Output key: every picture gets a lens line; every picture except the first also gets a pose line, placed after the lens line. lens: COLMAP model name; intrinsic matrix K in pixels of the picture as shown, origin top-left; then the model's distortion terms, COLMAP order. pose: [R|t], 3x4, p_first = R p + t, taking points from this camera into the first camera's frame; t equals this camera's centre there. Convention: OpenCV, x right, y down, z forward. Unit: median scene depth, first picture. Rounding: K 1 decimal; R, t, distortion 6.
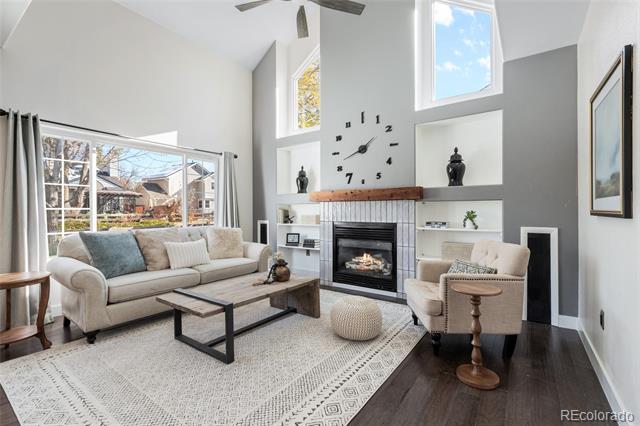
lens RADIAL K [[292.3, 0, 319.3], [0, 292.3, 213.5], [0, 0, 1]] dist [0.000570, -0.000697]
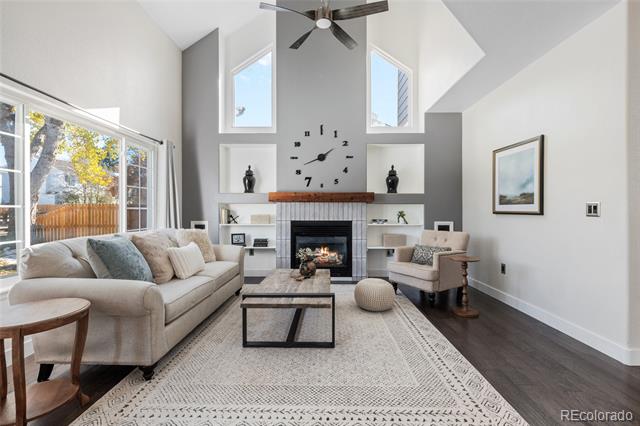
lens RADIAL K [[292.3, 0, 321.3], [0, 292.3, 212.1], [0, 0, 1]] dist [0.000570, -0.000697]
pose [[0.818732, 0.001304, 0.574174, -0.543513], [0.001368, 0.999990, -0.004223, 0.001114], [-0.574174, 0.004243, 0.818722, 0.060587]]
